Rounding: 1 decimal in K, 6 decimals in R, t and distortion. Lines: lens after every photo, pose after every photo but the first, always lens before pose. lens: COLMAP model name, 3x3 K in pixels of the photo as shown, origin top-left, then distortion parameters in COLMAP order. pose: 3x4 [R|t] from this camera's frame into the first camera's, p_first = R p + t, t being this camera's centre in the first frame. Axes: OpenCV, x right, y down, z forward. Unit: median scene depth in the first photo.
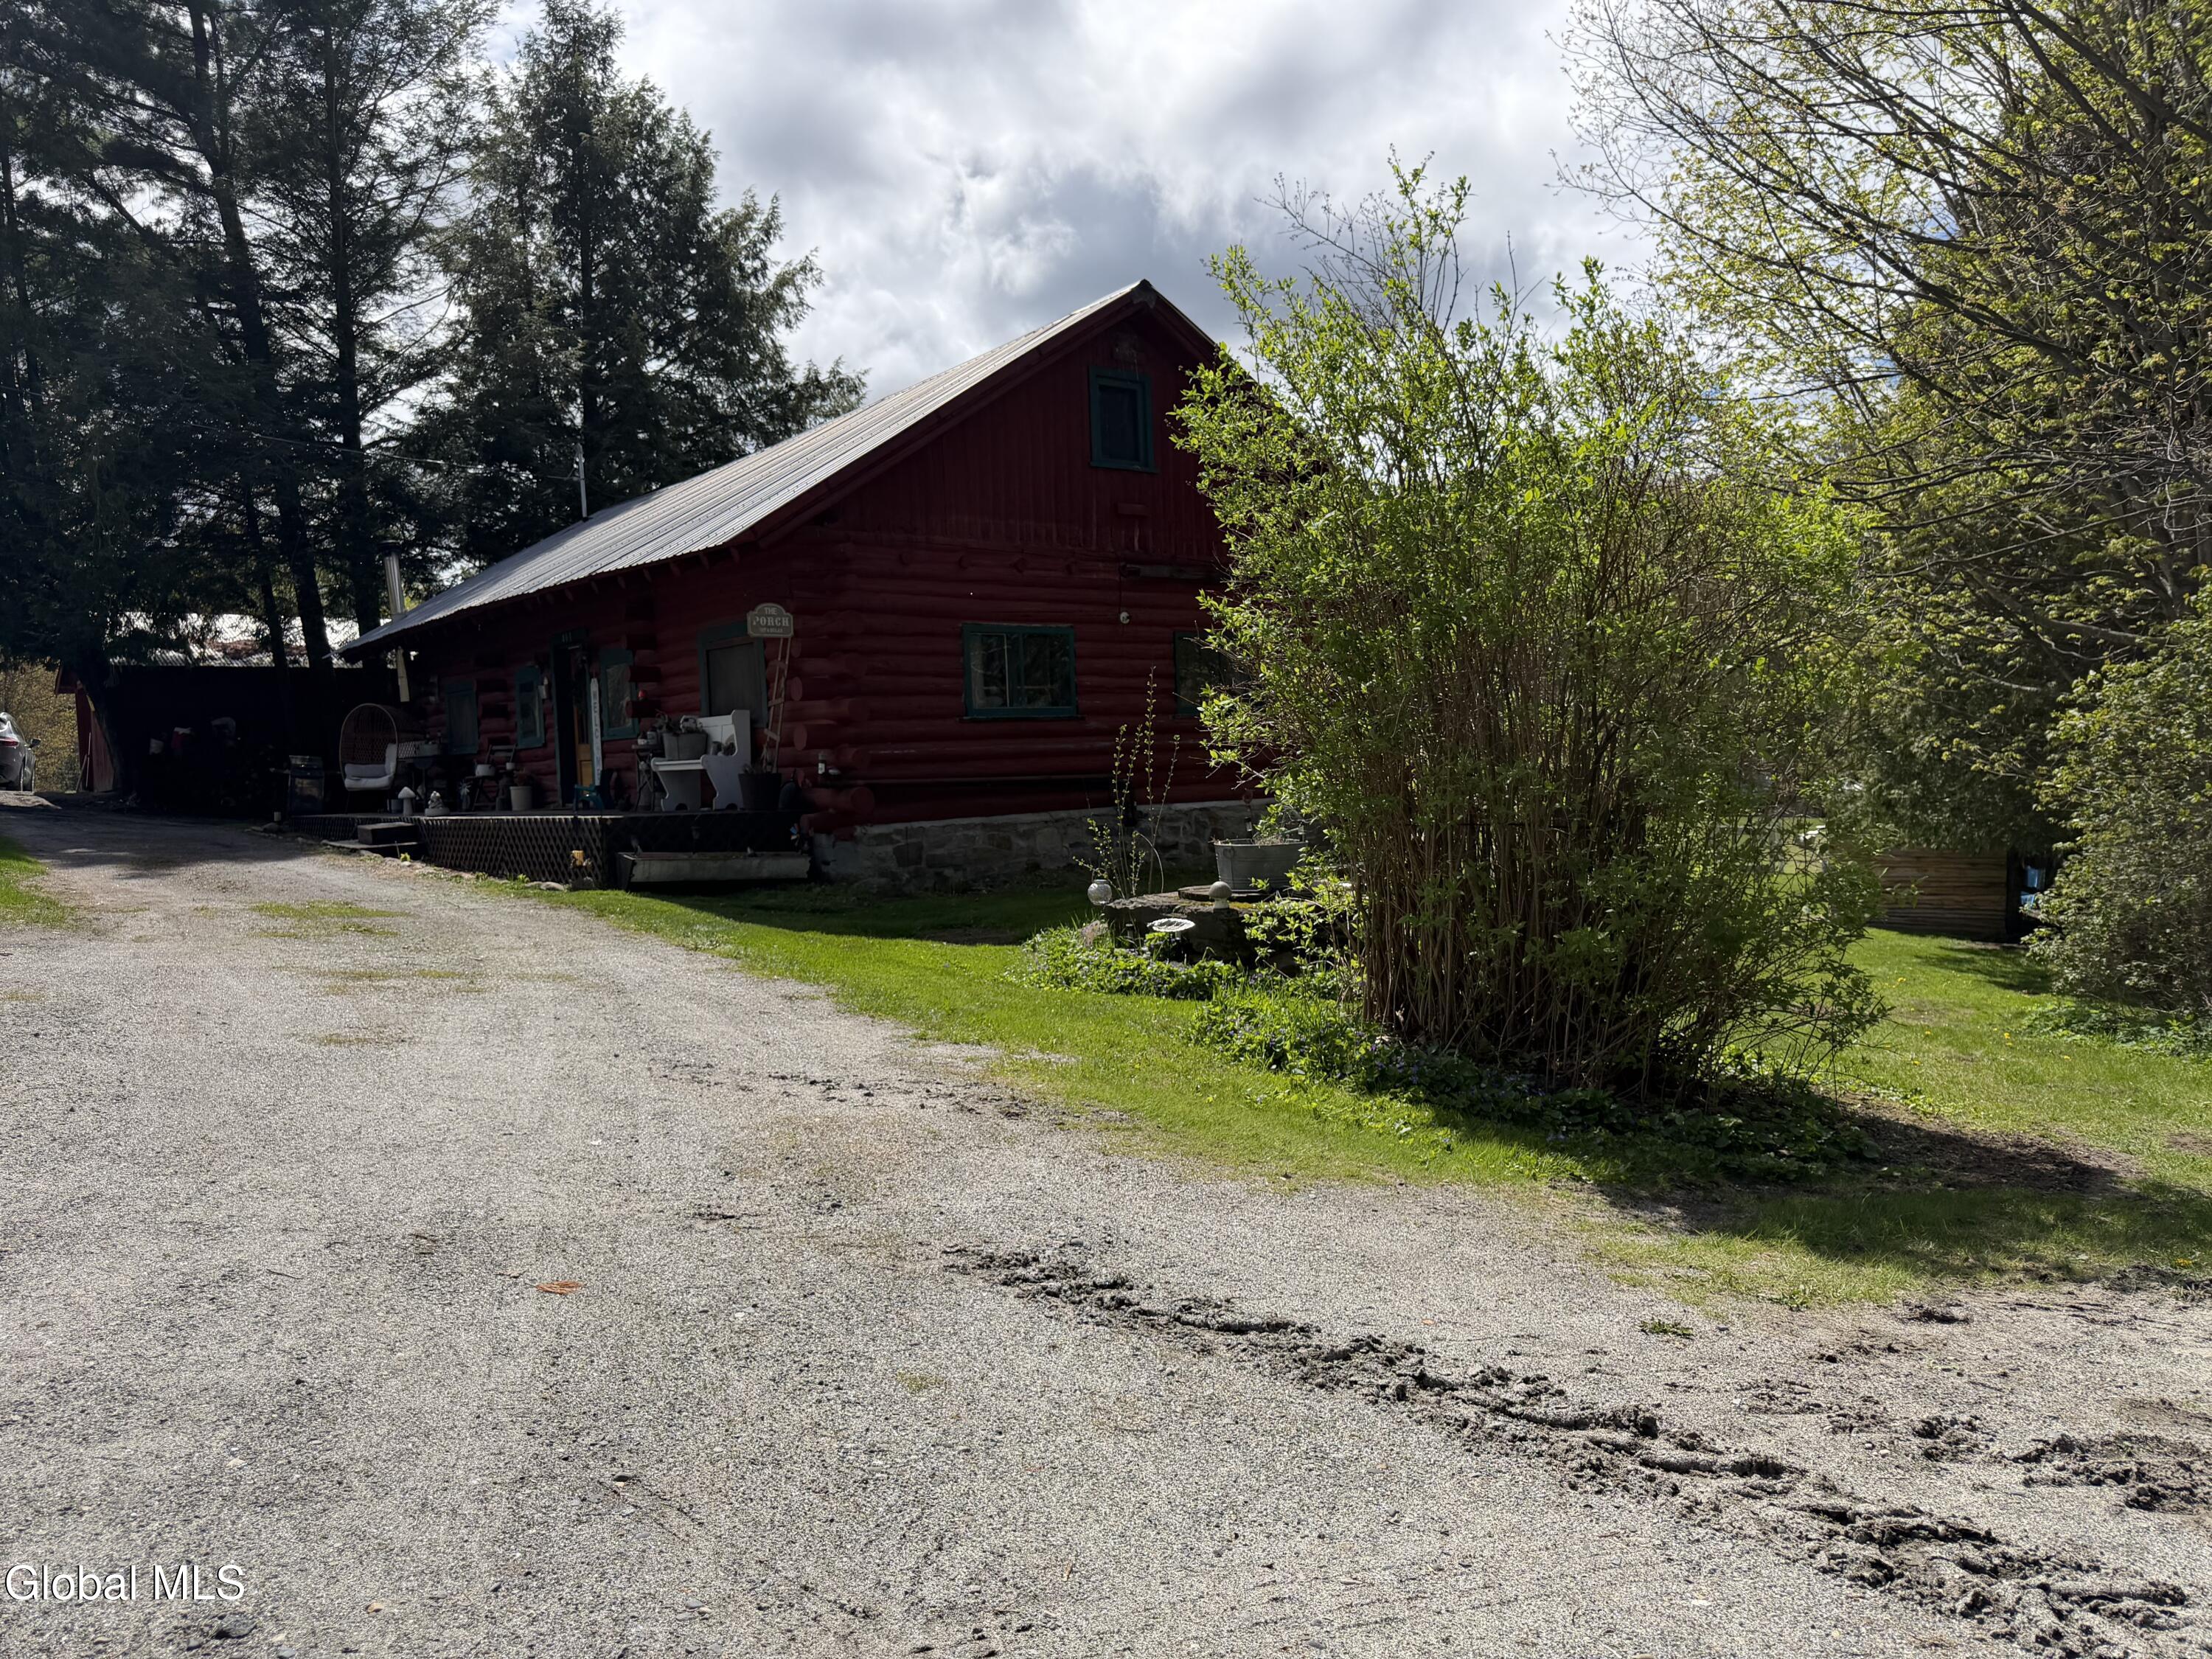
lens RADIAL K [[1571.5, 0, 1102.9], [0, 1571.5, 785.5], [0, 0, 1]] dist [0.056324, -0.078219]
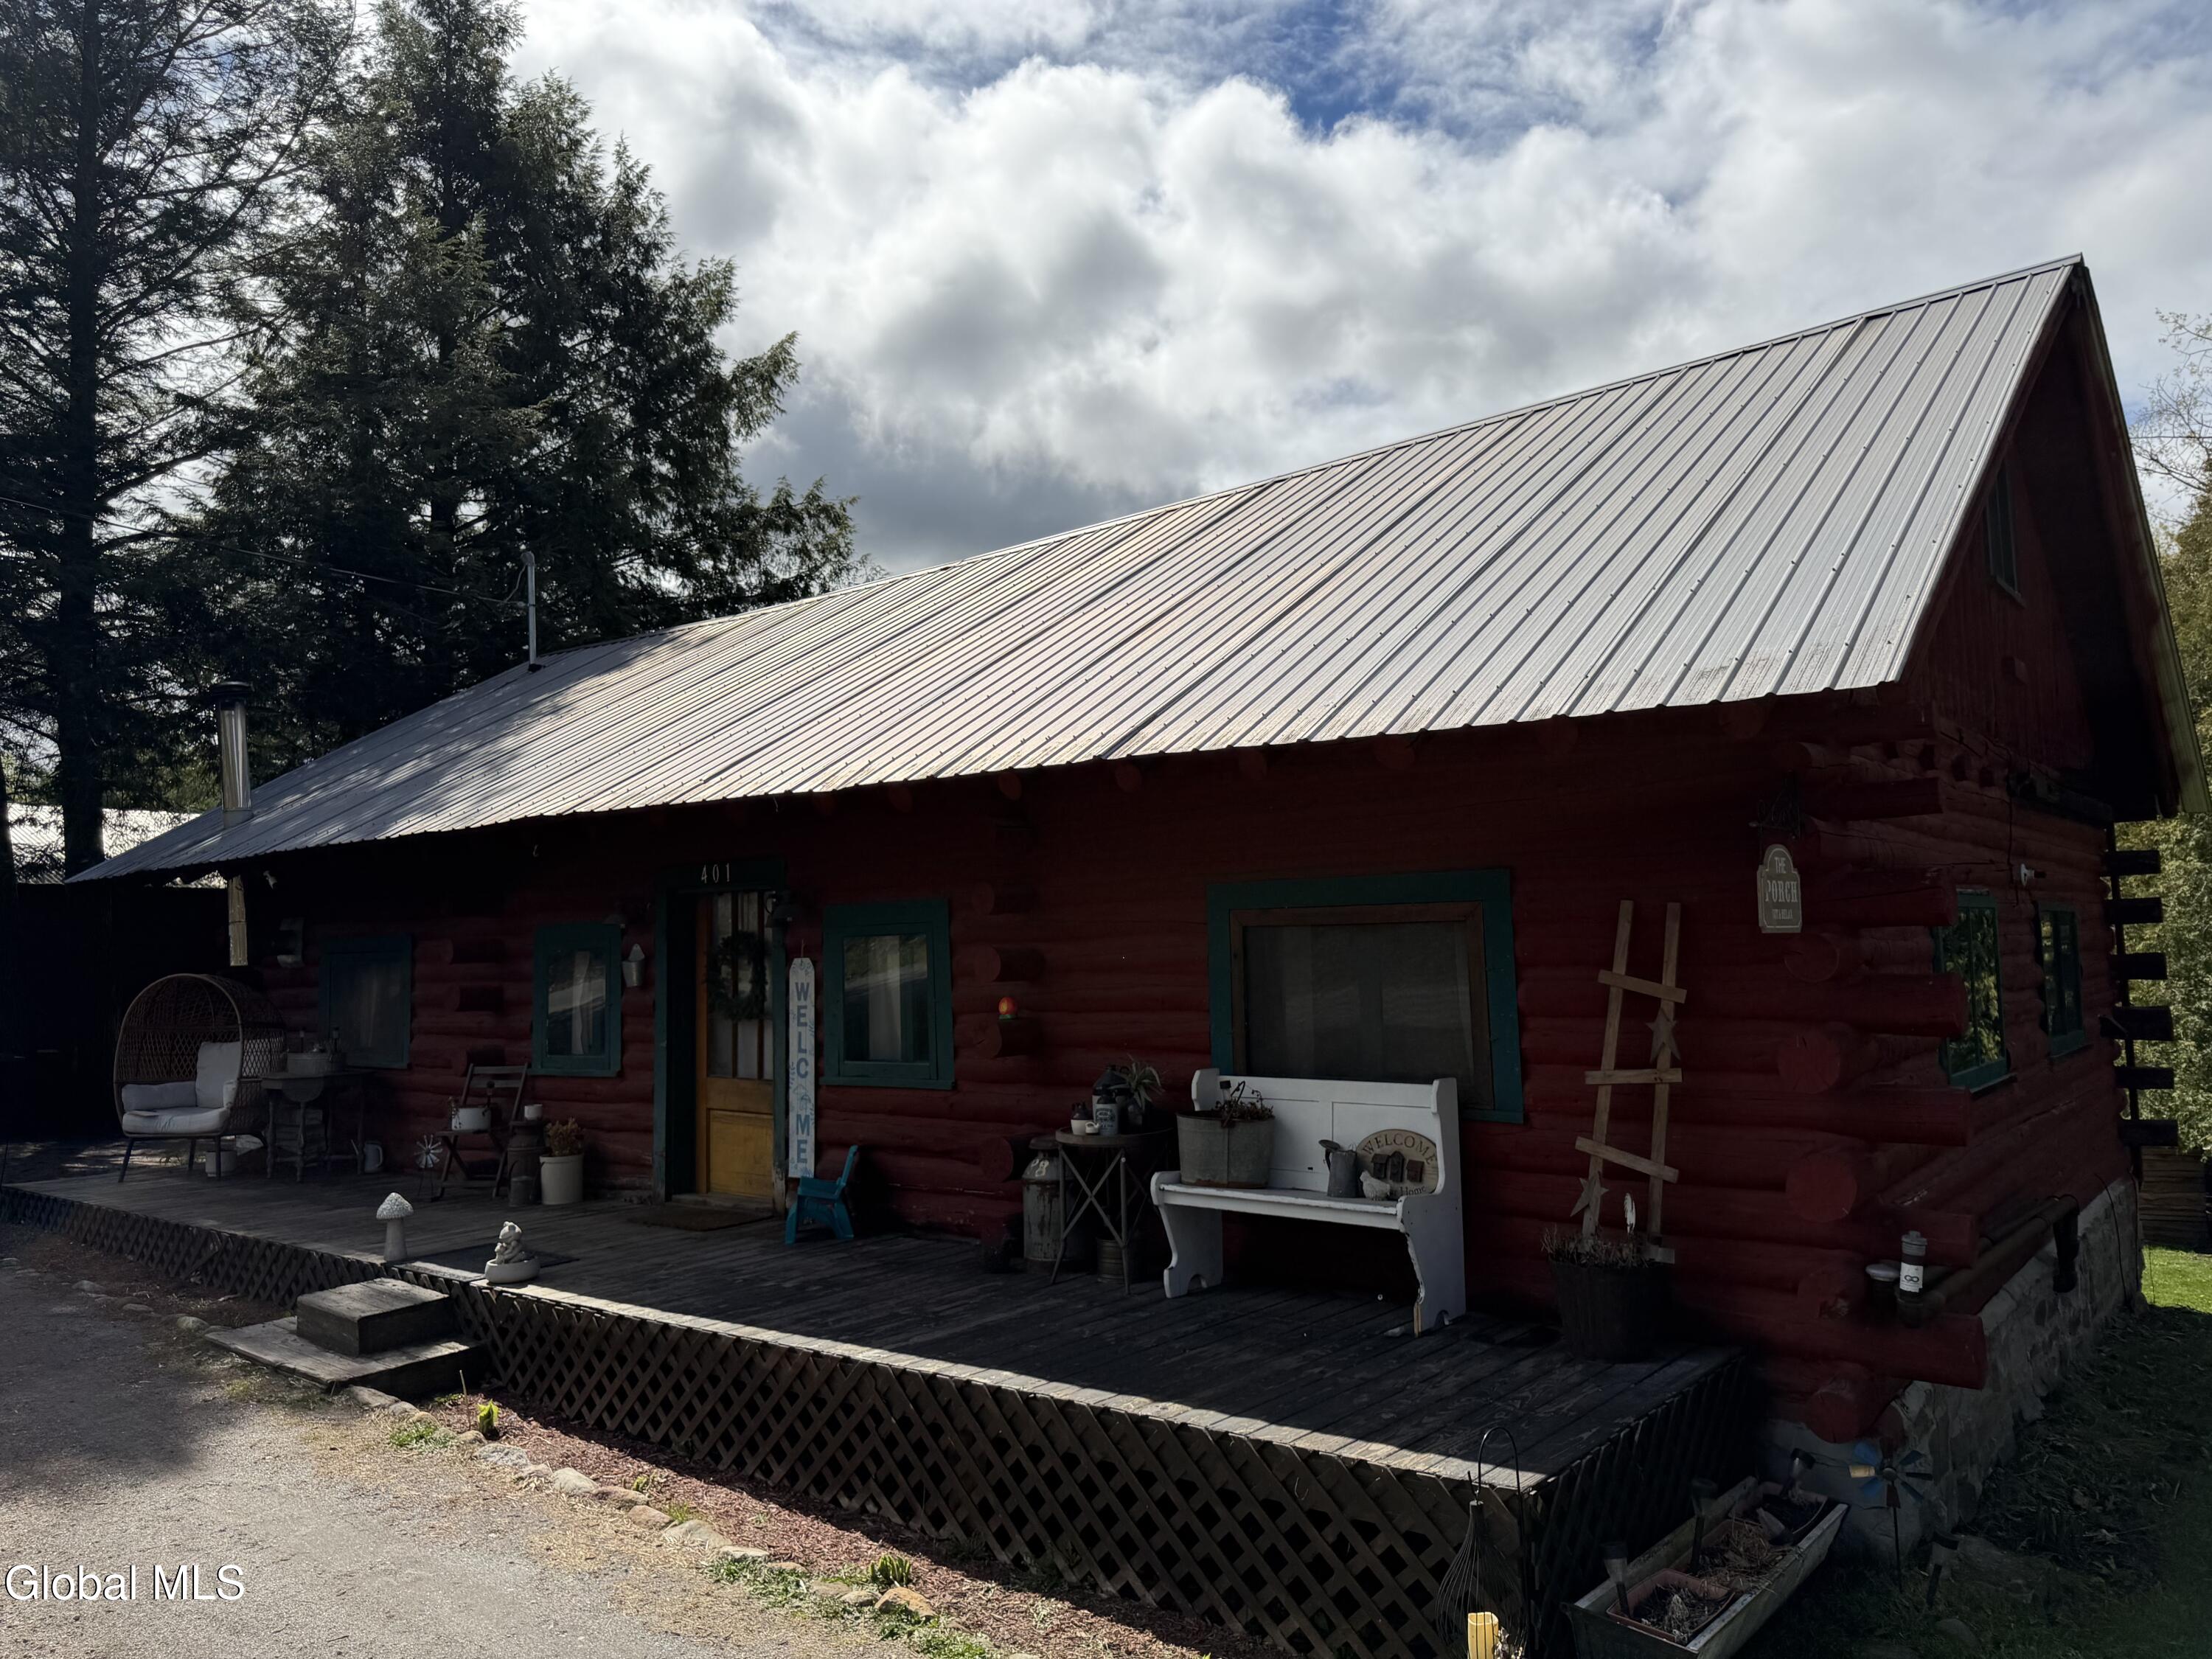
lens RADIAL K [[1571.5, 0, 1102.9], [0, 1571.5, 785.5], [0, 0, 1]] dist [0.056324, -0.078219]
pose [[0.973124, 0.039079, 0.226942, -0.210323], [-0.008630, 0.990992, -0.133640, -0.033841], [-0.230120, 0.128090, 0.964696, 0.294399]]
